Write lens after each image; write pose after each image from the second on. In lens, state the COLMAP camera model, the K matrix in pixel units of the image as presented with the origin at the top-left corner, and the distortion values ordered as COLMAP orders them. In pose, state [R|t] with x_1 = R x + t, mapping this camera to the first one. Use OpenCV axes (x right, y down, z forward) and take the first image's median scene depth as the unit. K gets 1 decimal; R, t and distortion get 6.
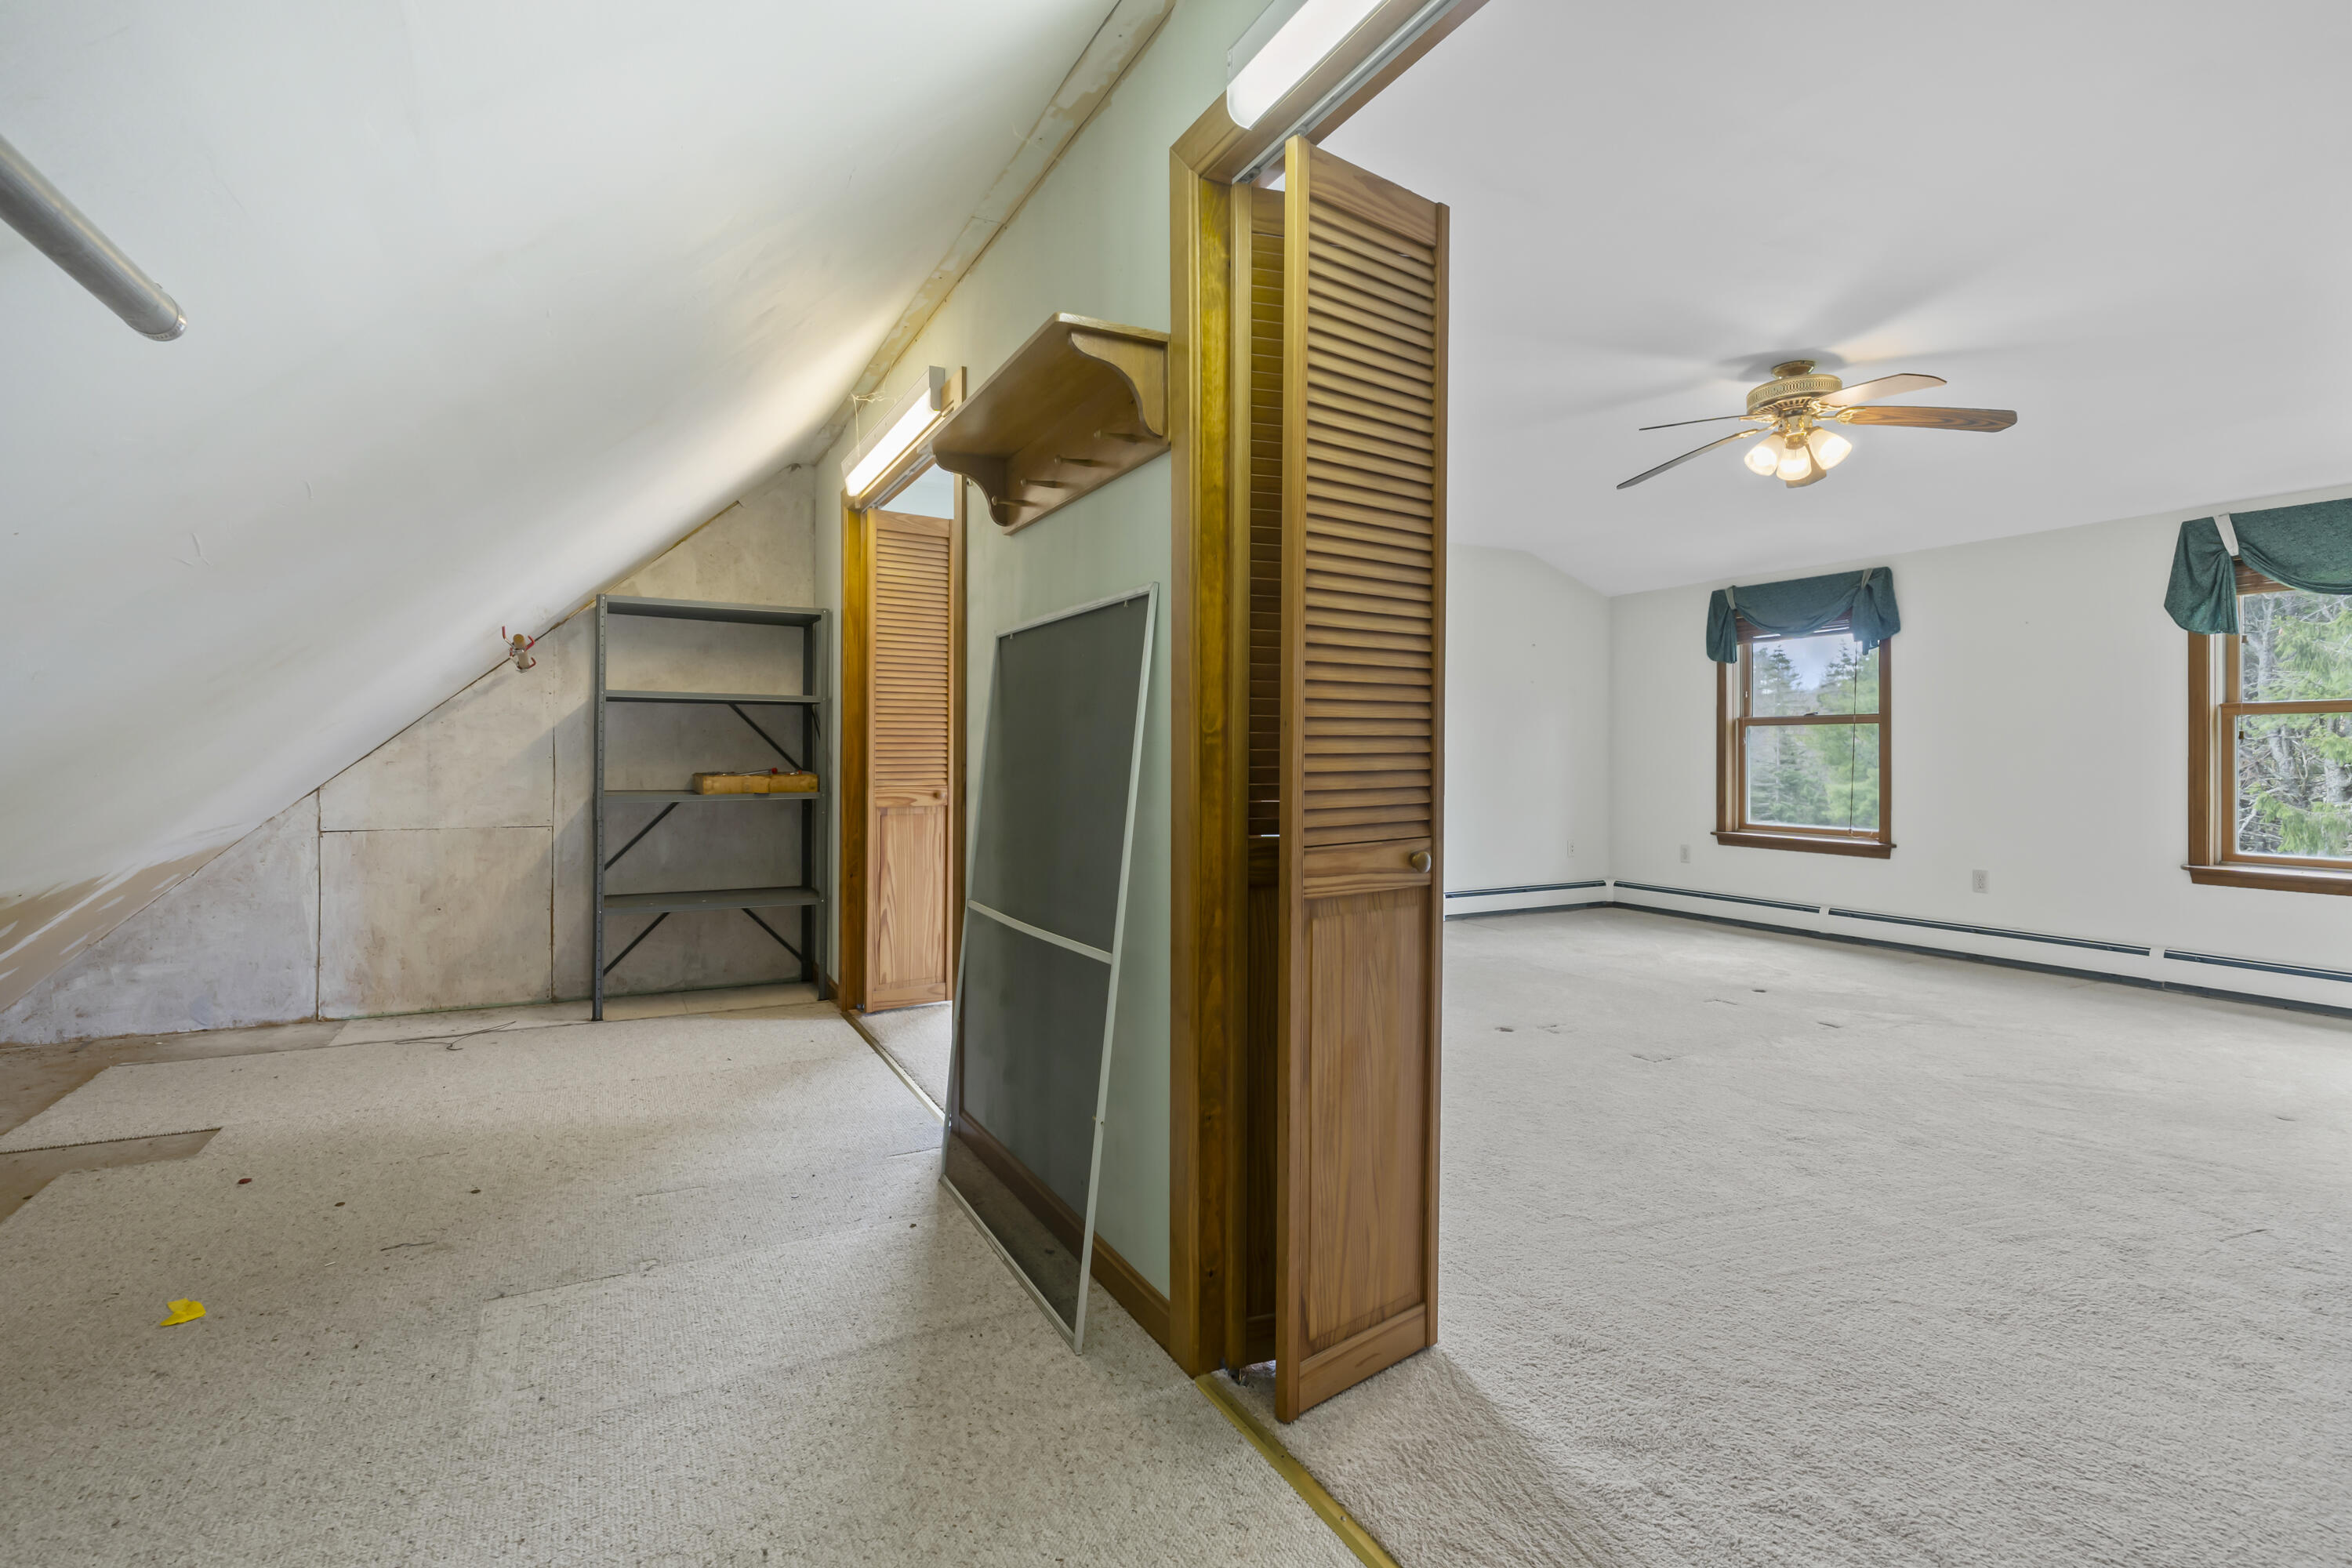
lens RADIAL K [[1146.5, 0, 1152.8], [0, 1146.5, 753.2], [0, 0, 1]] dist [-0.004683, -0.000337]
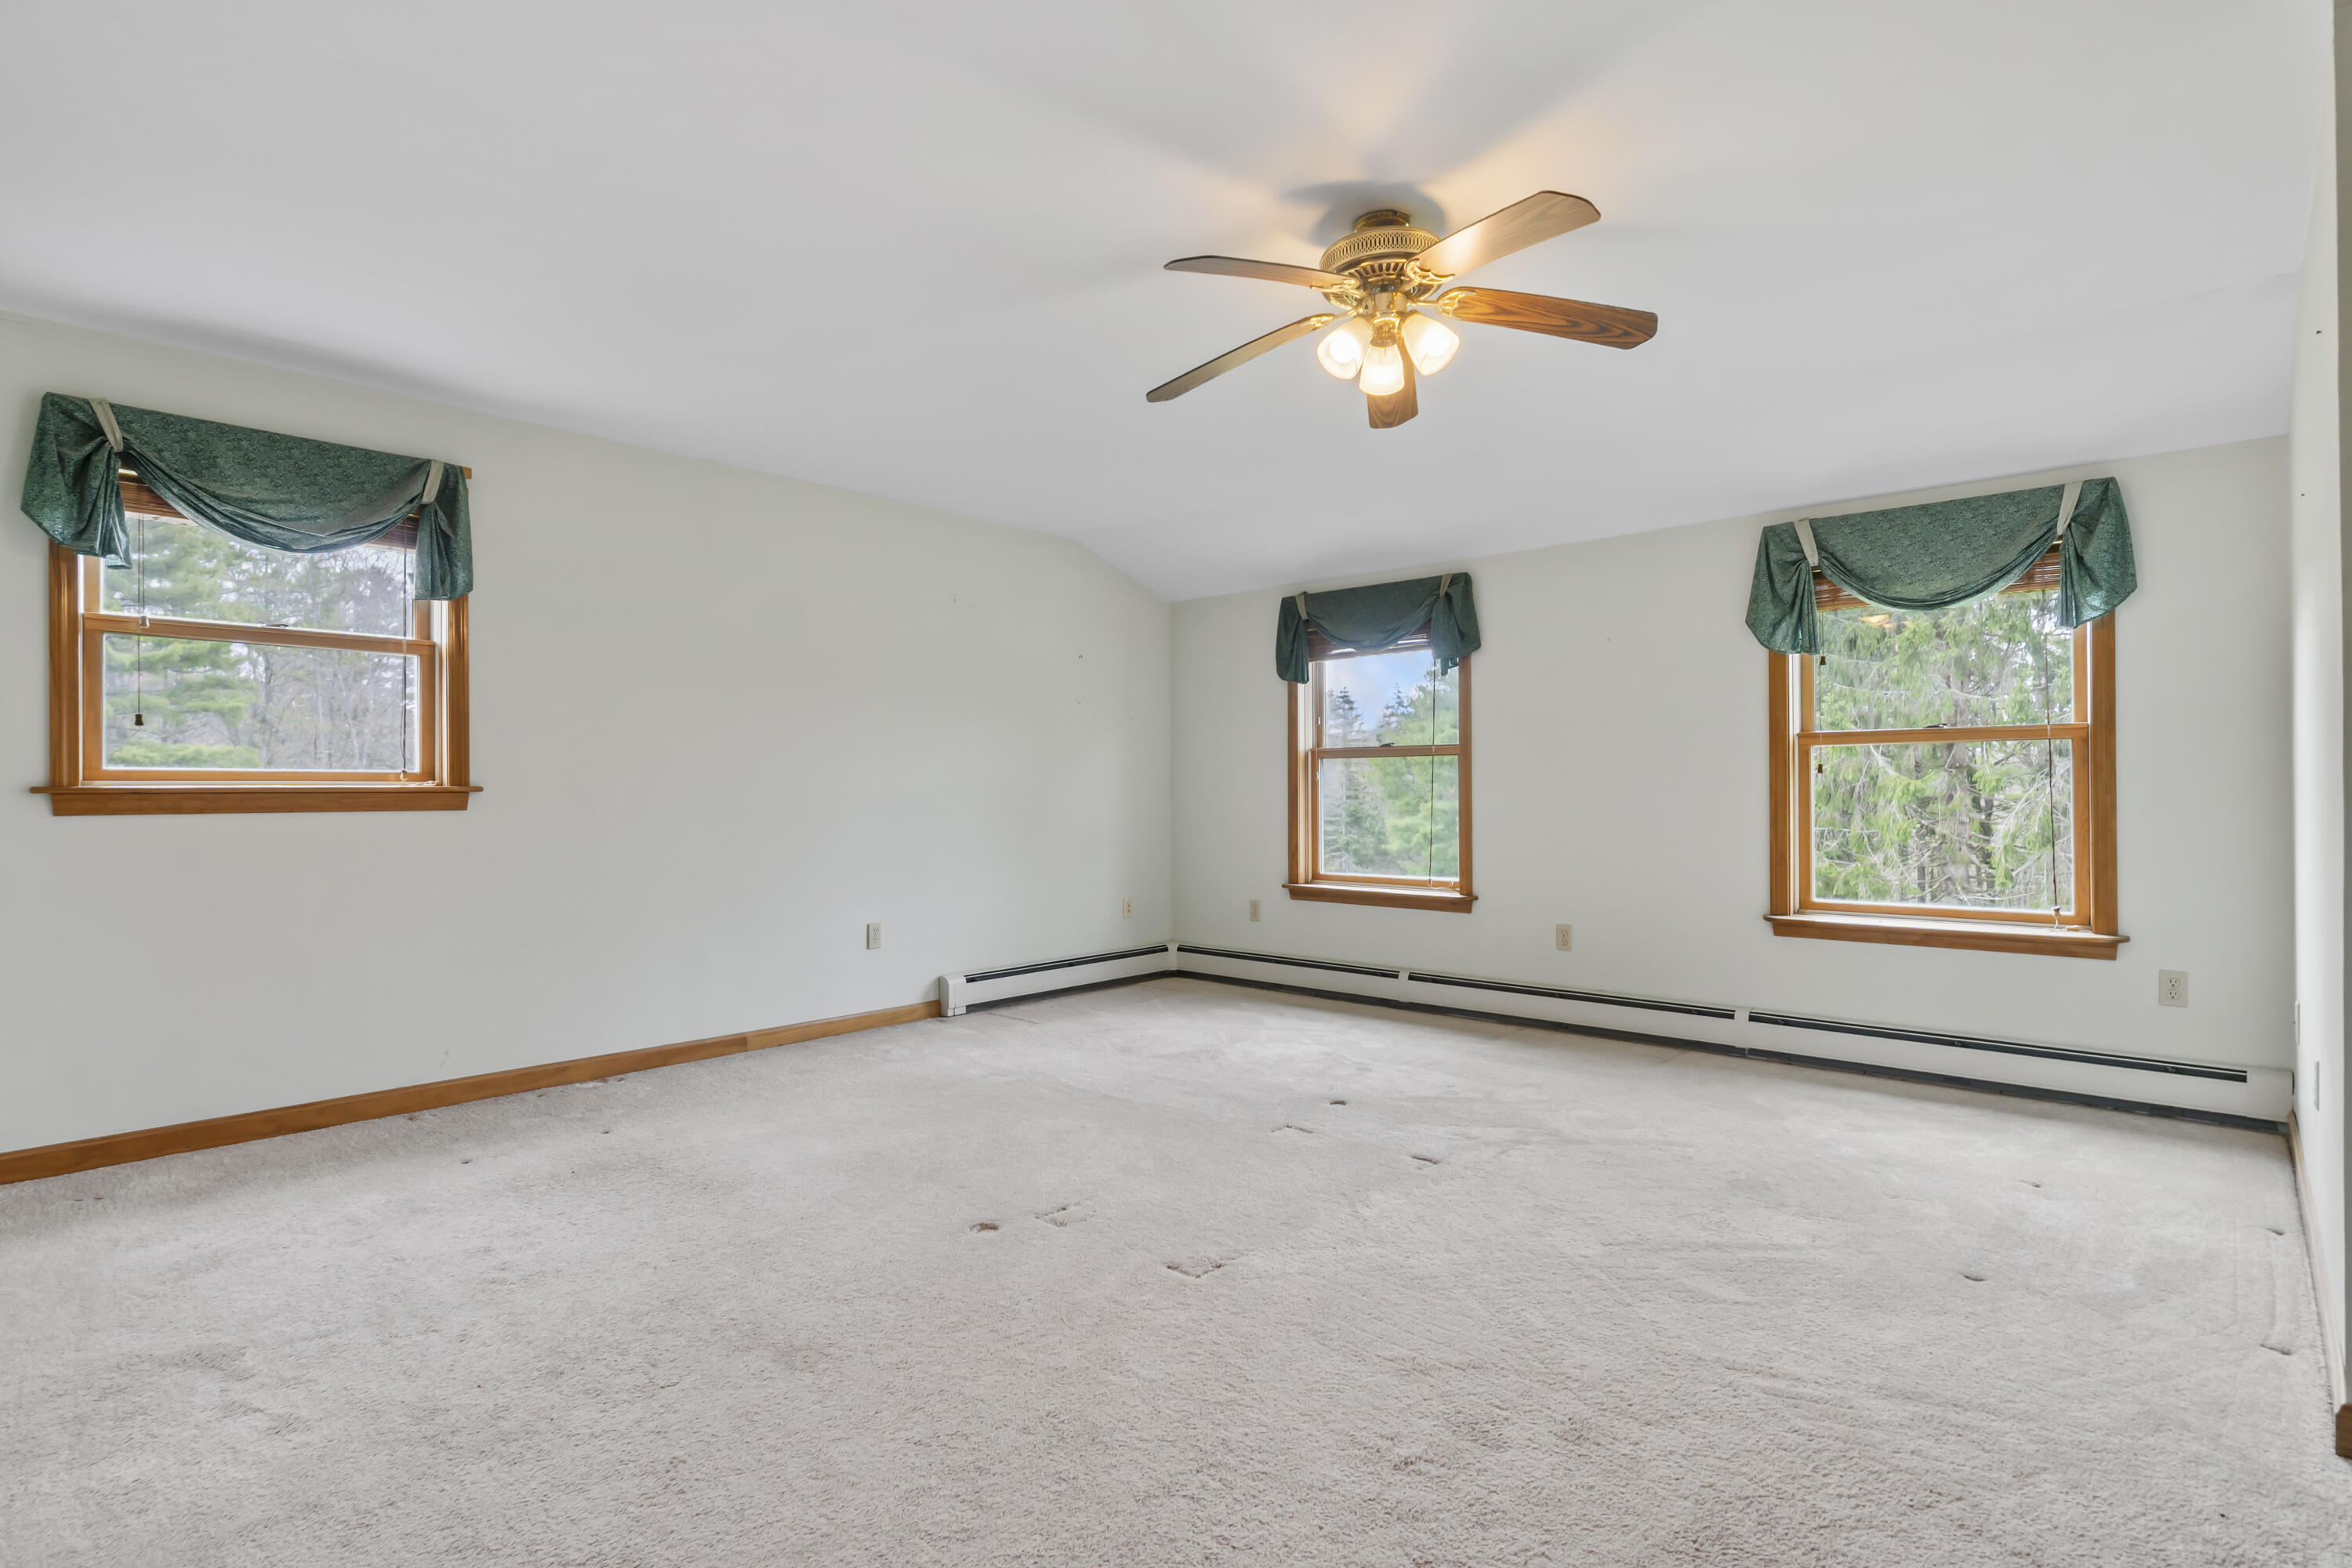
lens RADIAL K [[1146.5, 0, 1153.3], [0, 1146.5, 782.9], [0, 0, 1]] dist [-0.004683, -0.000337]
pose [[0.944020, -0.003517, 0.329868, 0.162394], [0.005766, 0.999966, -0.005840, -0.001912], [-0.329836, 0.007415, 0.944009, 0.318436]]
